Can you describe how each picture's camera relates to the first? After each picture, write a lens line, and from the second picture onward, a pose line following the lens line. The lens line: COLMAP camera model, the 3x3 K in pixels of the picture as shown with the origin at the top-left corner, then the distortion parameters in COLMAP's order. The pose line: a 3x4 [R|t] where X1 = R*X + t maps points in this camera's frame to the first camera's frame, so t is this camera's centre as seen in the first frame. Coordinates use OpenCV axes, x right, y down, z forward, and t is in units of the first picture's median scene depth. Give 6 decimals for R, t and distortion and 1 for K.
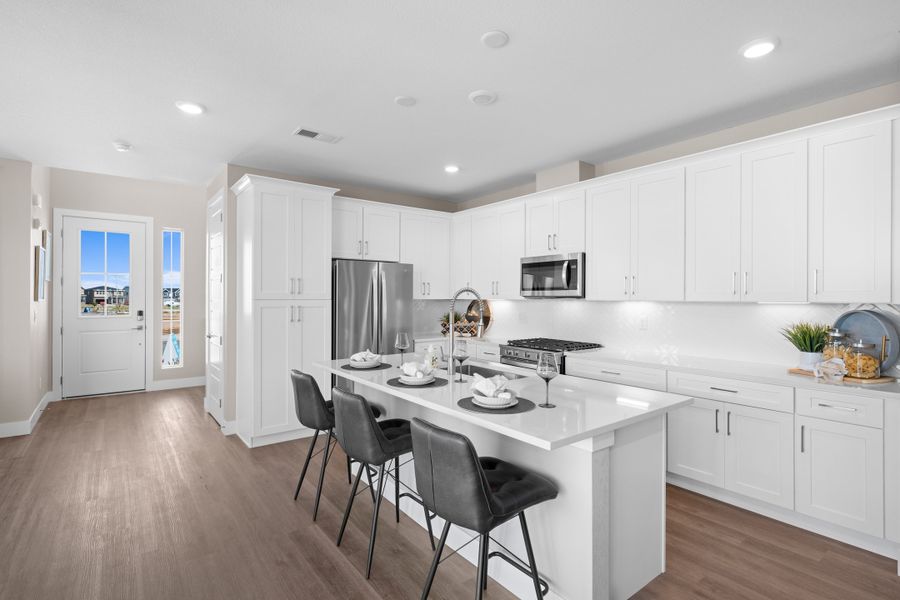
lens RADIAL K [[438.6, 0, 449.5], [0, 438.6, 295.7], [0, 0, 1]] dist [-0.000142, 0.000499]
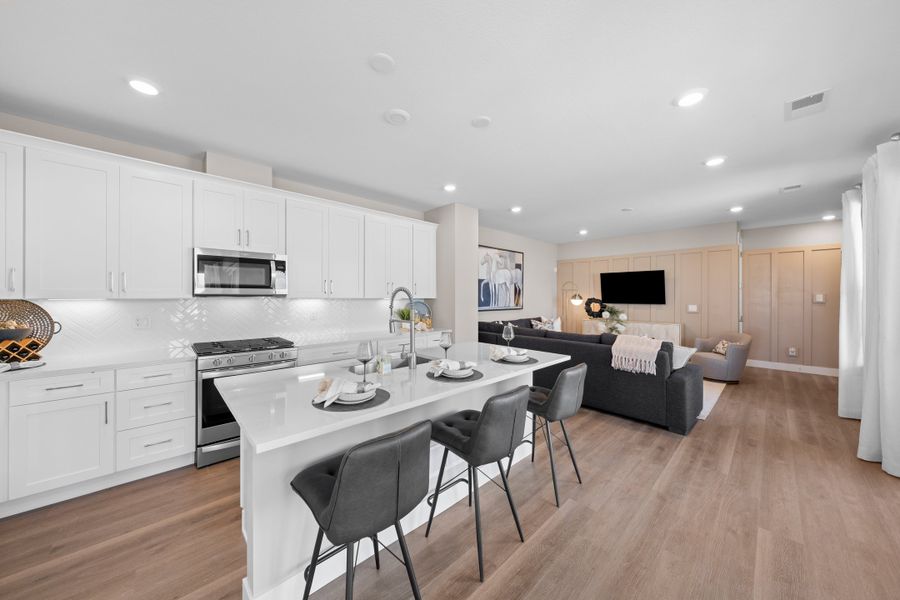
lens RADIAL K [[306.0, 0, 445.2], [0, 306.0, 295.5], [0, 0, 1]] dist [-0.003716, 0.000254]
pose [[-0.105026, 0.000686, 0.994469, -0.419245], [-0.005458, 0.999984, -0.001266, 0.001874], [-0.994454, -0.005561, -0.105021, 0.562729]]
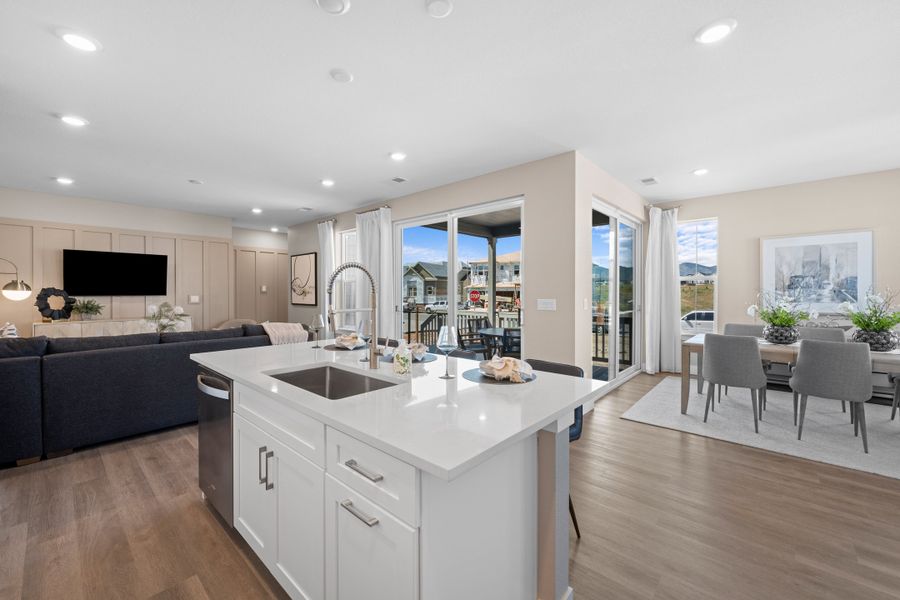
lens RADIAL K [[361.0, 0, 444.7], [0, 361.0, 294.7], [0, 0, 1]] dist [-0.001041, -0.000186]
pose [[-0.984915, -0.000114, -0.173039, -0.021360], [-0.001015, 0.999986, 0.005116, 0.020746], [0.173036, 0.005215, -0.984902, 0.944735]]
